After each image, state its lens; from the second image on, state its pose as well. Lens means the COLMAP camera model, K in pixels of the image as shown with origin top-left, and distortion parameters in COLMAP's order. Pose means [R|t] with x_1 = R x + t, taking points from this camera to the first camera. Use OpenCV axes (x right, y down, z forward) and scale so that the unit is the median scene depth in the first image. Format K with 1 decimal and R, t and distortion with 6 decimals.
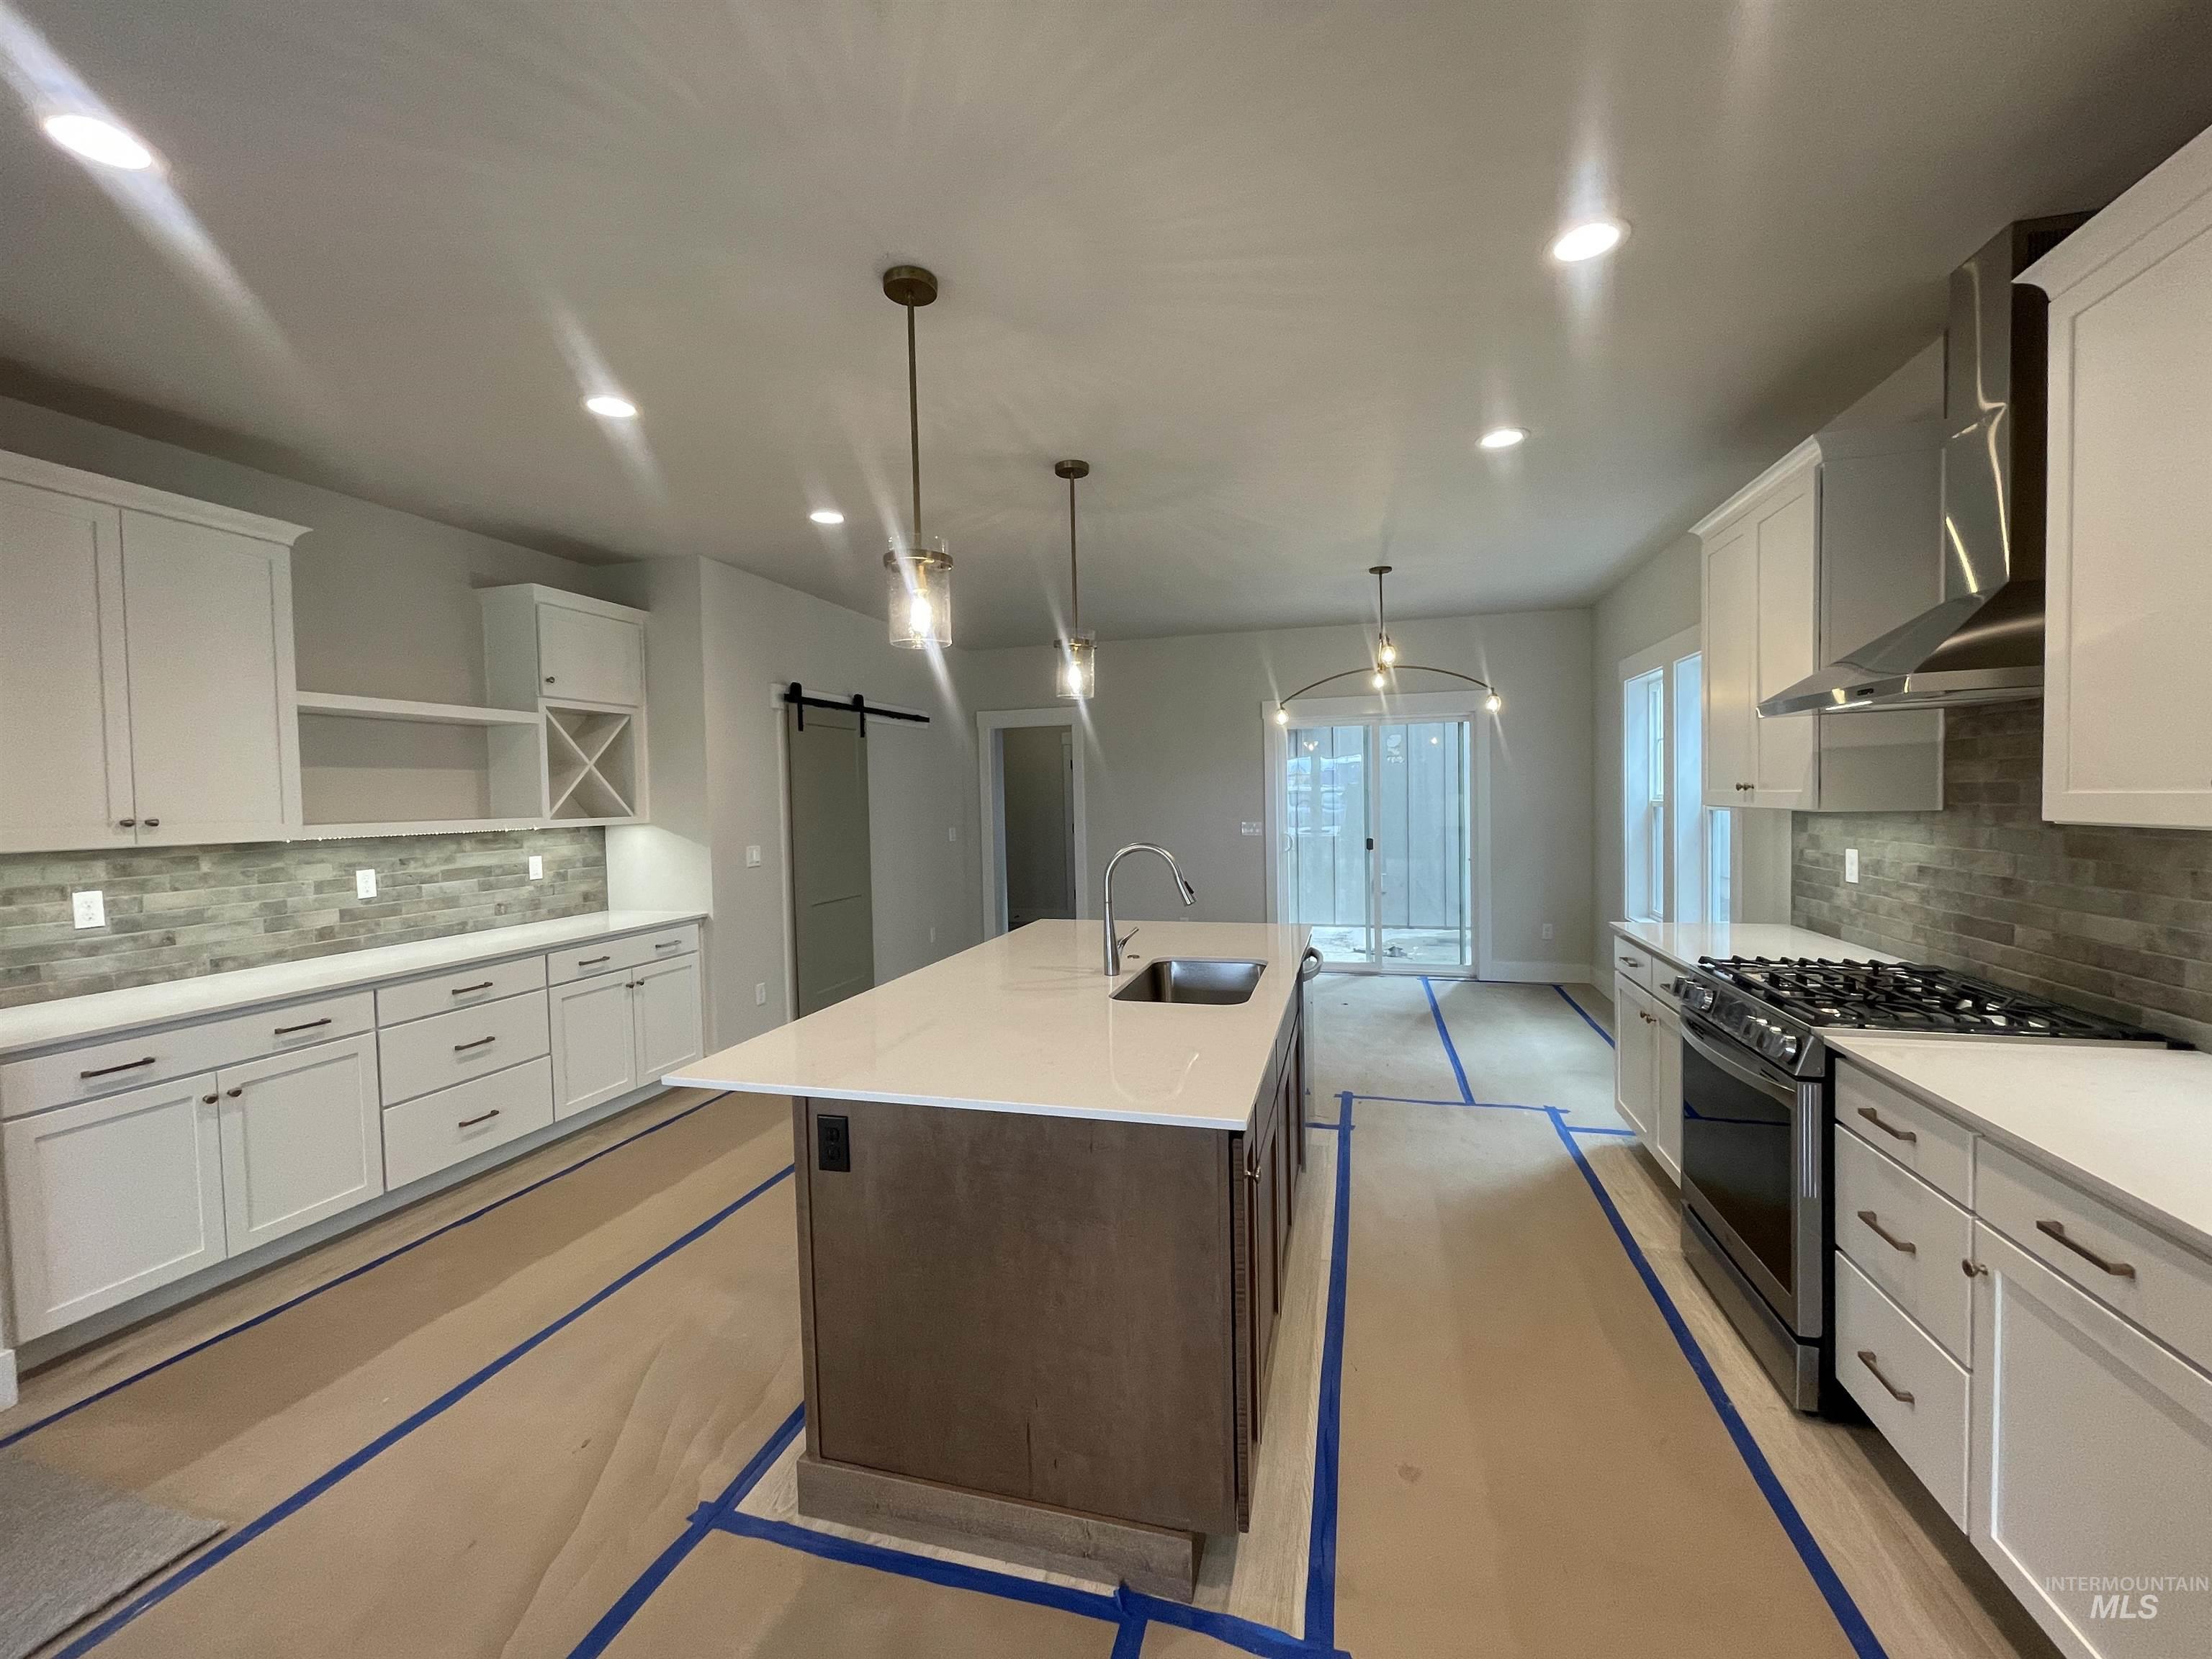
lens RADIAL K [[889.4, 0, 1100.2], [0, 889.4, 829.1], [0, 0, 1]] dist [-0.005900, 0.002136]
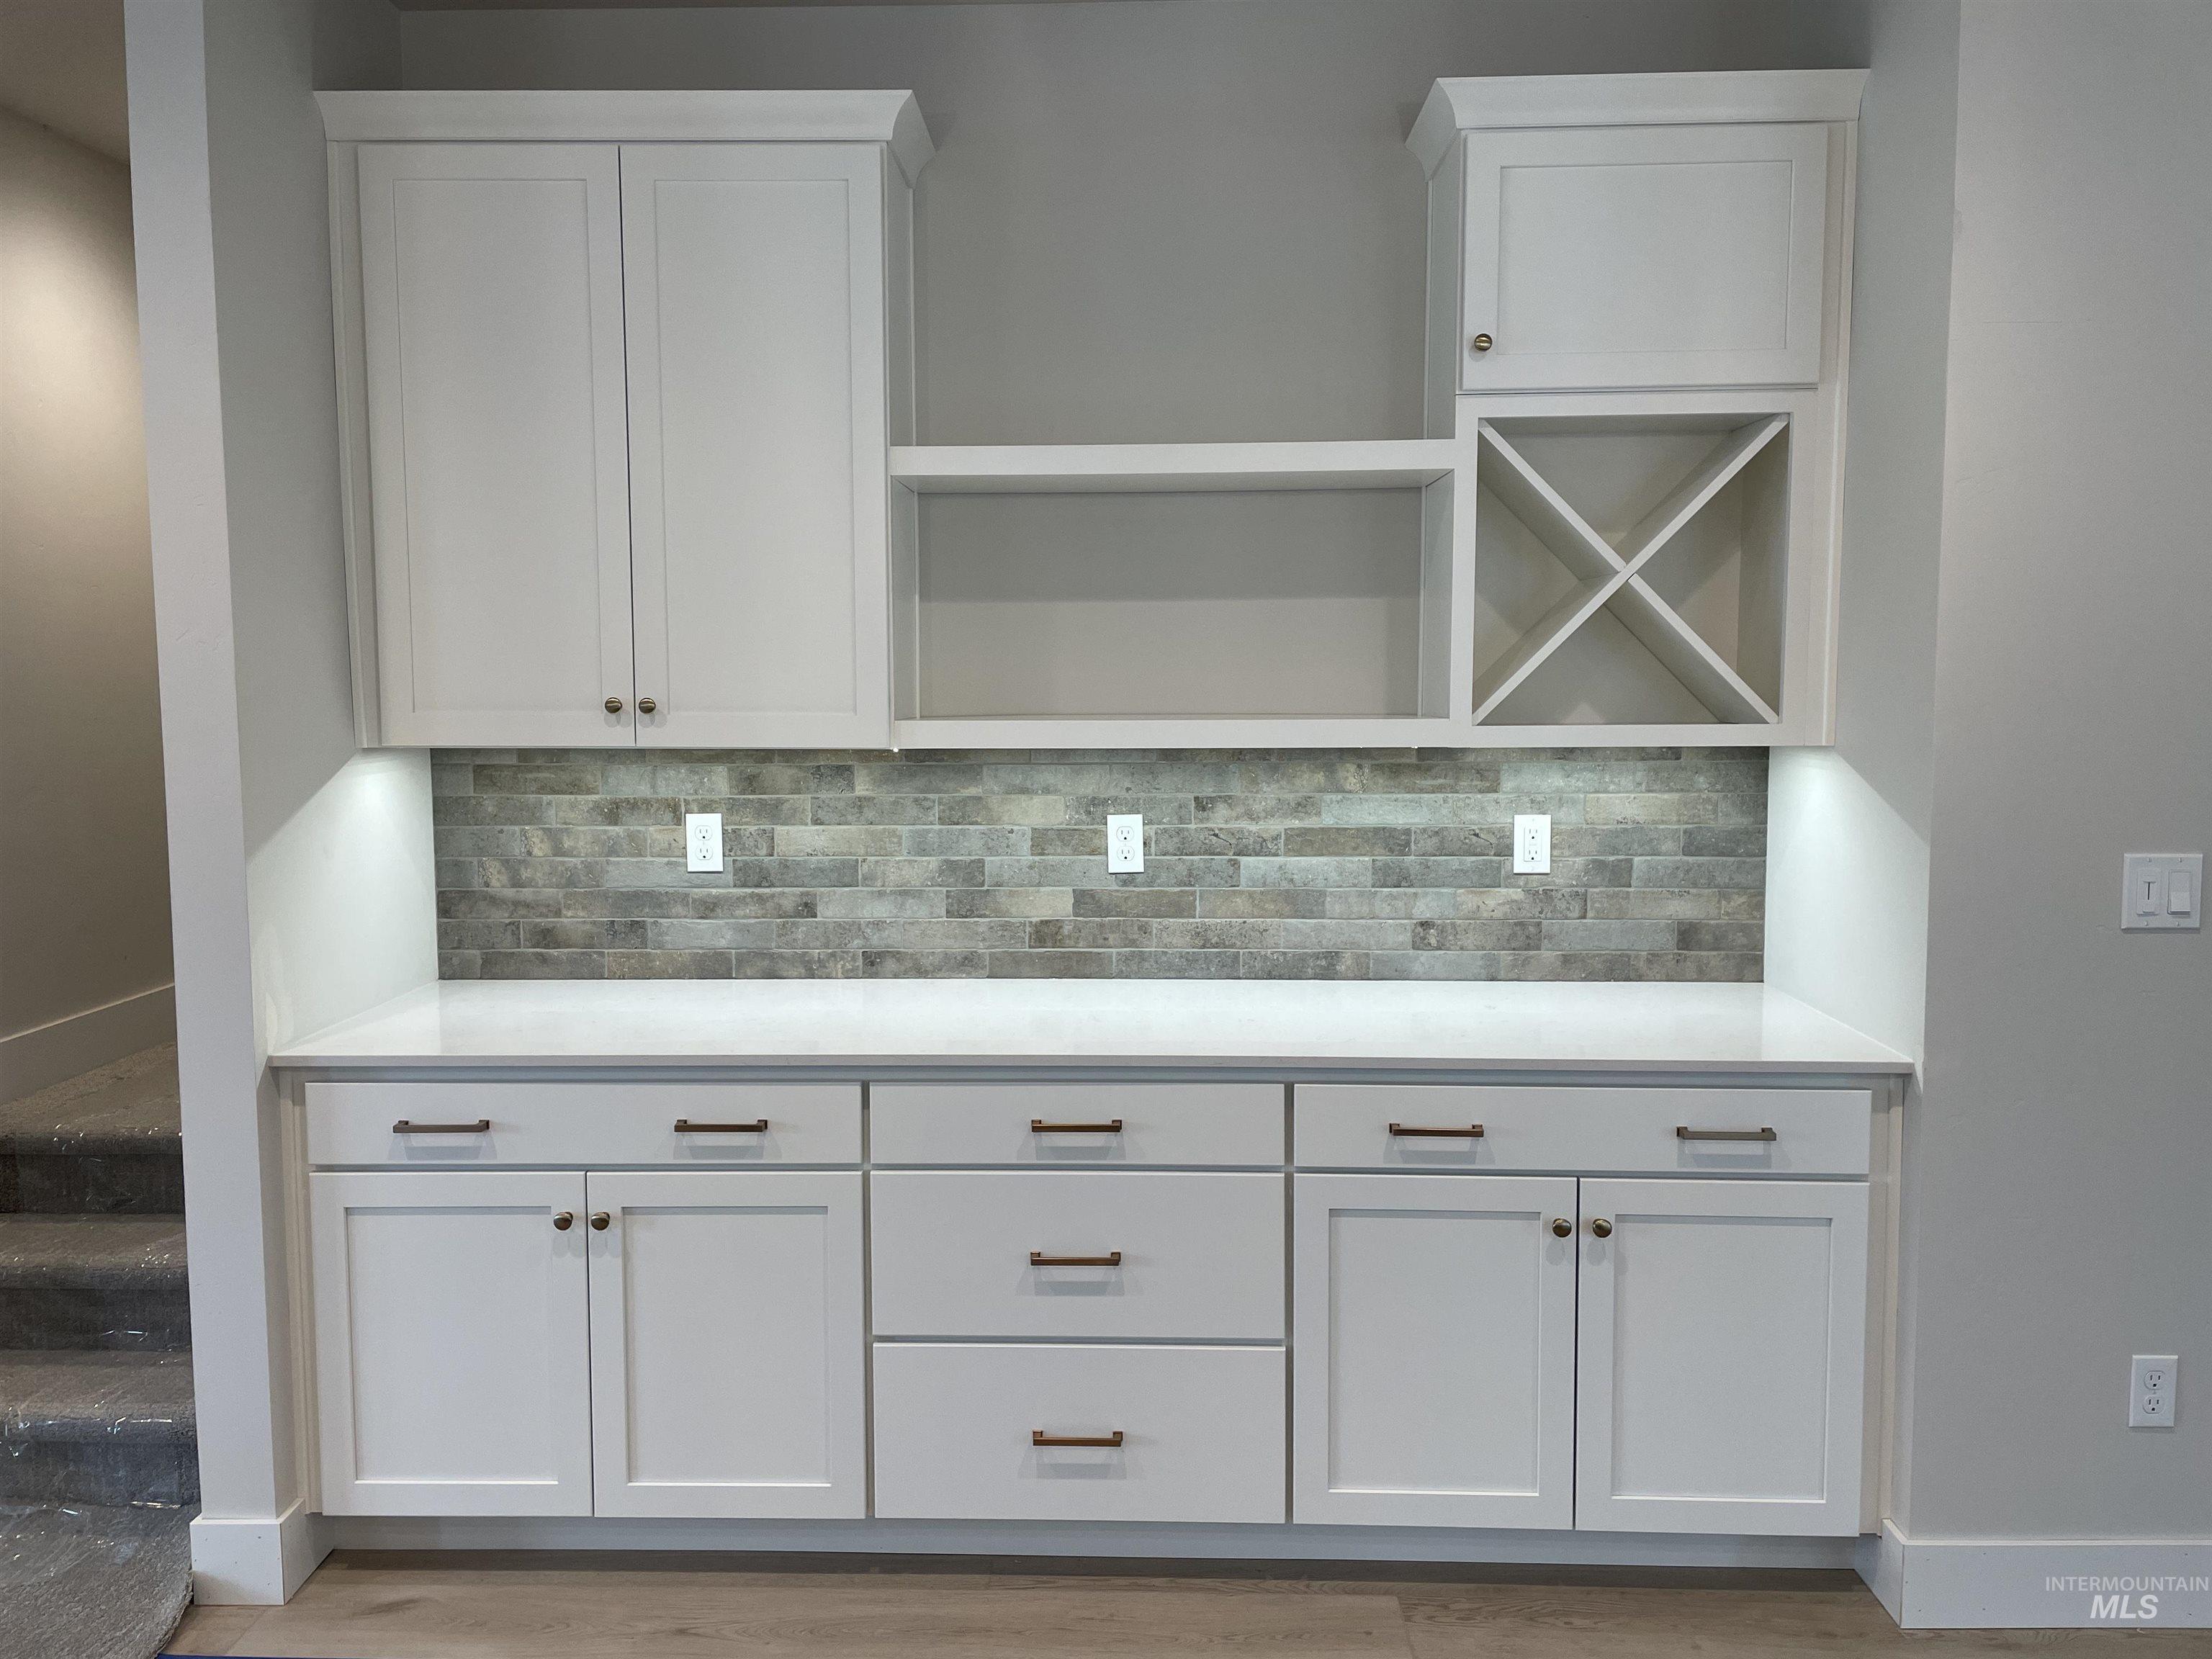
lens RADIAL K [[1647.1, 0, 1104.4], [0, 1647.1, 809.0], [0, 0, 1]] dist [0.093507, -0.111313]
pose [[0.244951, 0.101645, -0.964193, 0.027555], [-0.038894, 0.994719, 0.094983, -0.042469], [0.968755, 0.014235, 0.247610, 0.794605]]
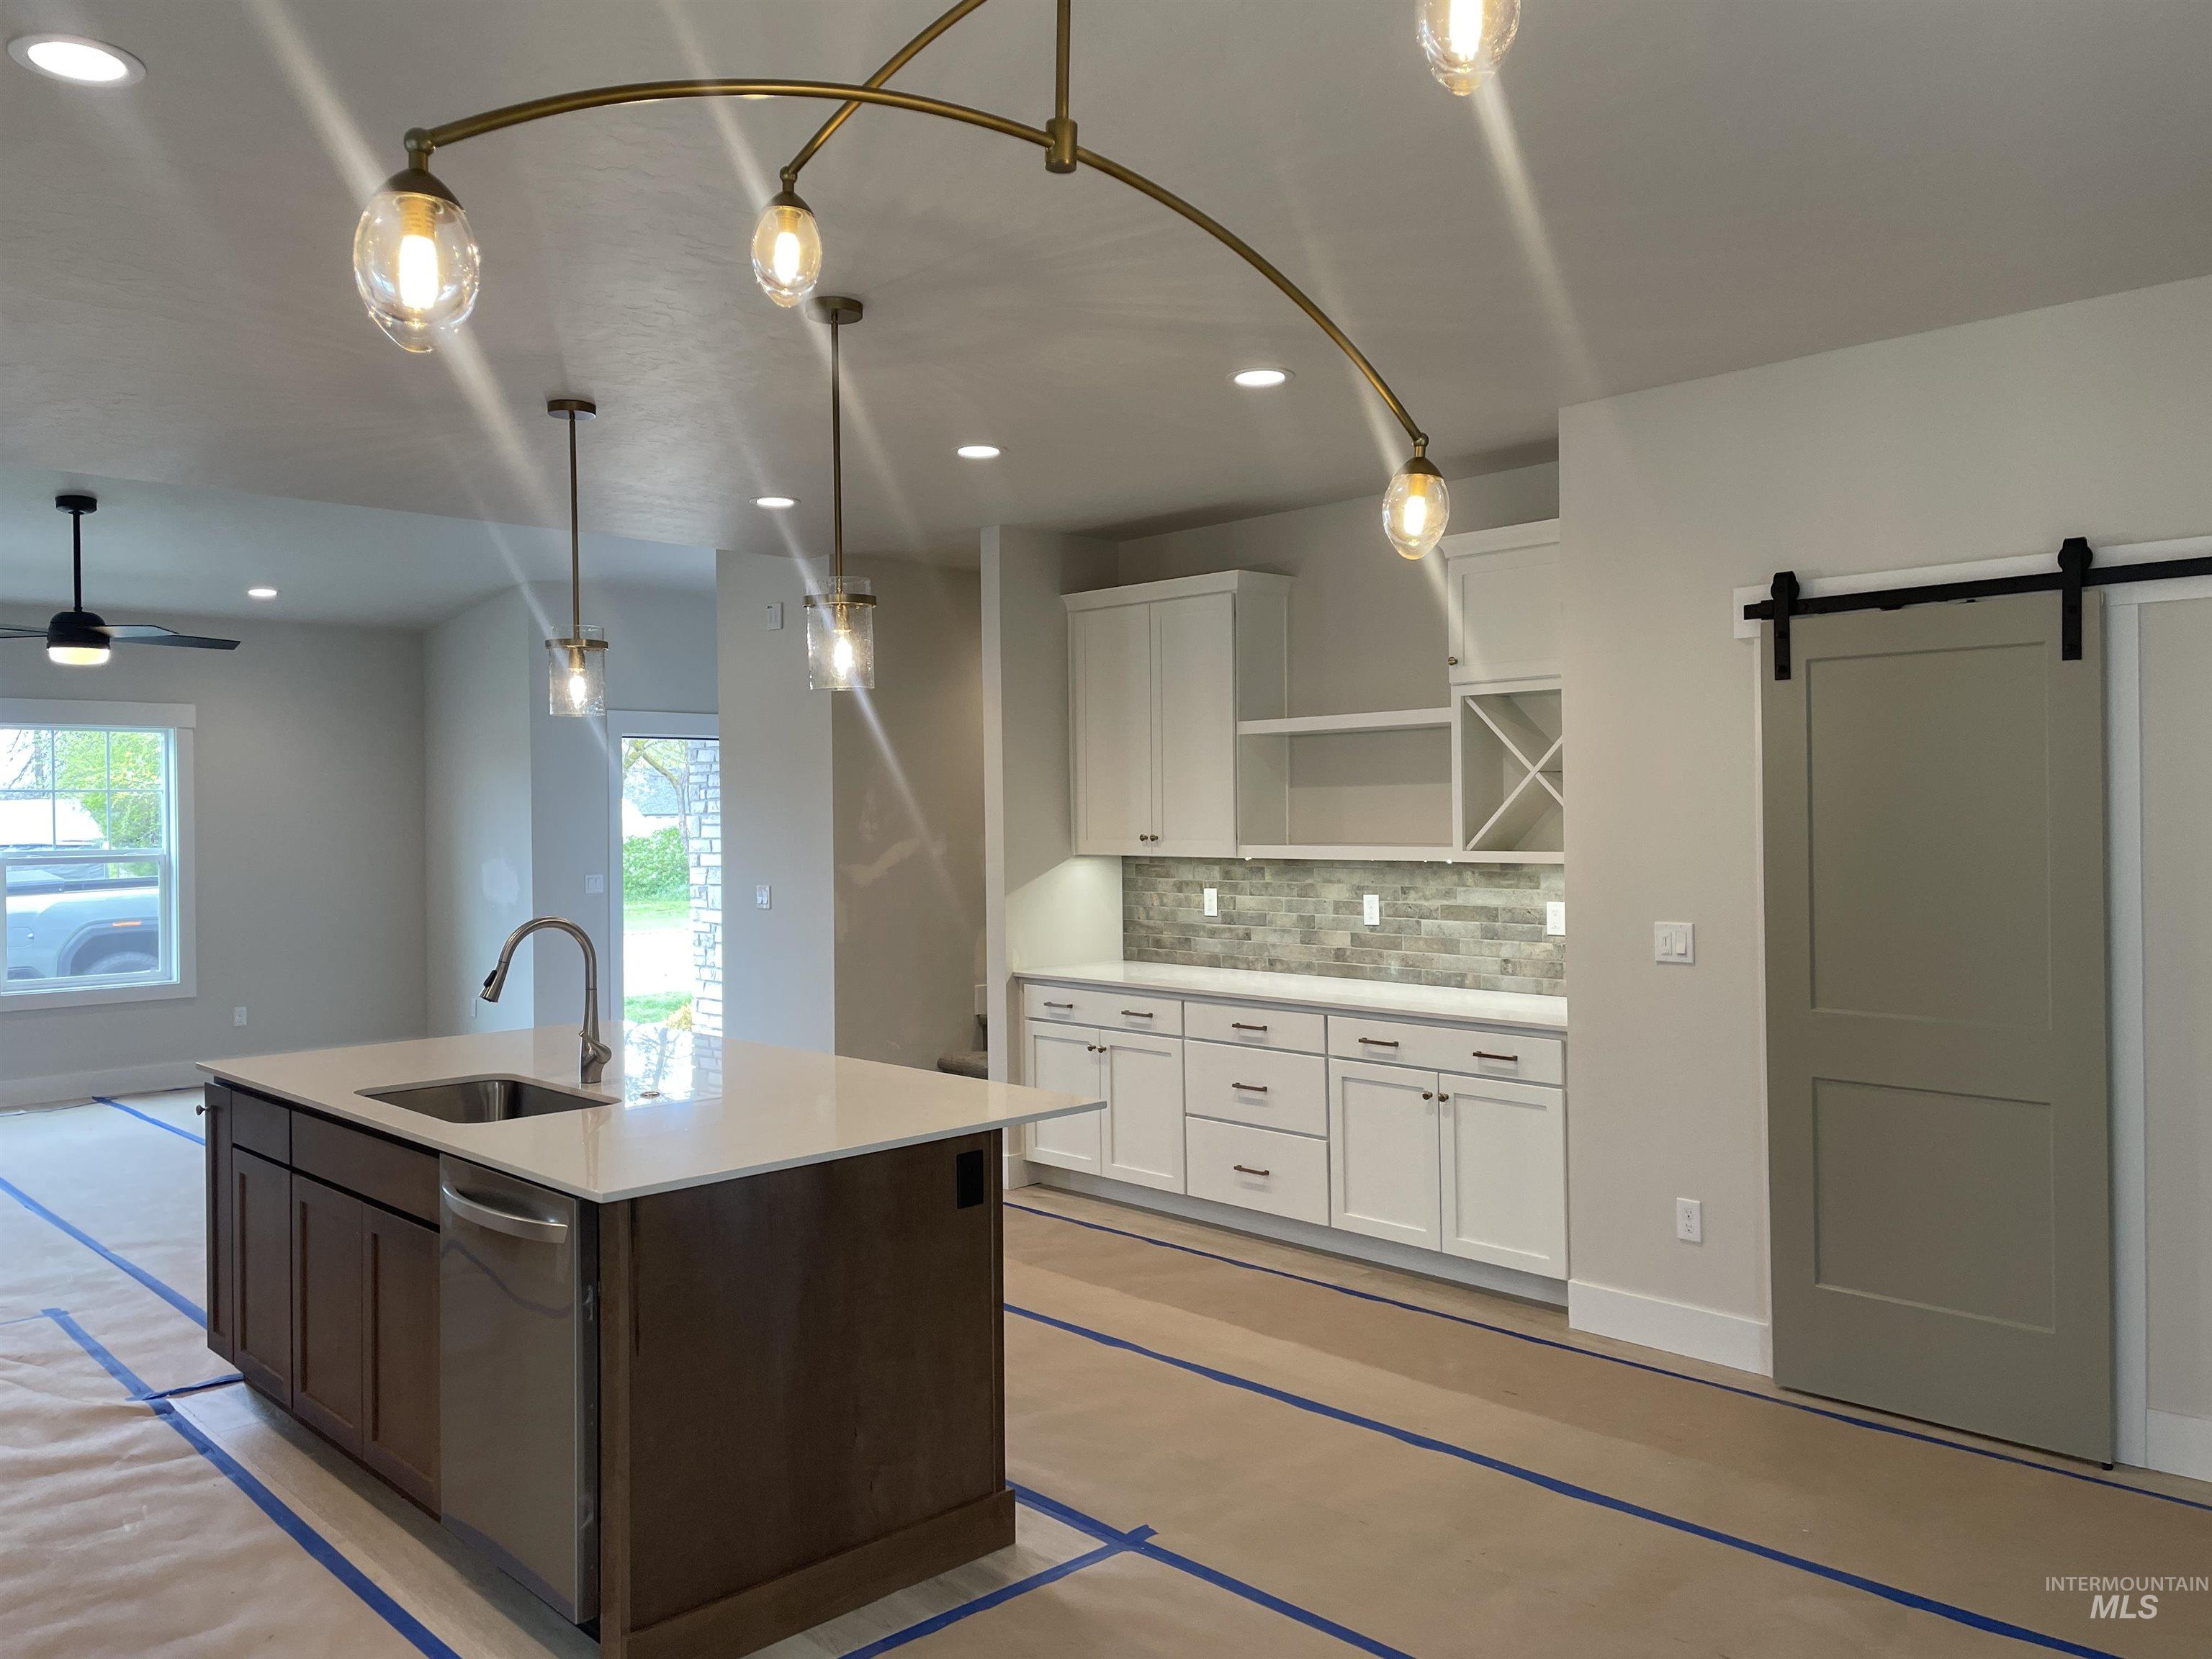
lens RADIAL K [[1647.1, 0, 1101.3], [0, 1647.1, 813.9], [0, 0, 1]] dist [0.093507, -0.111313]
pose [[-0.507386, 0.029706, -0.861206, 0.831711], [-0.009704, 0.999145, 0.040181, -0.109383], [0.861664, 0.028744, -0.506664, 1.687105]]
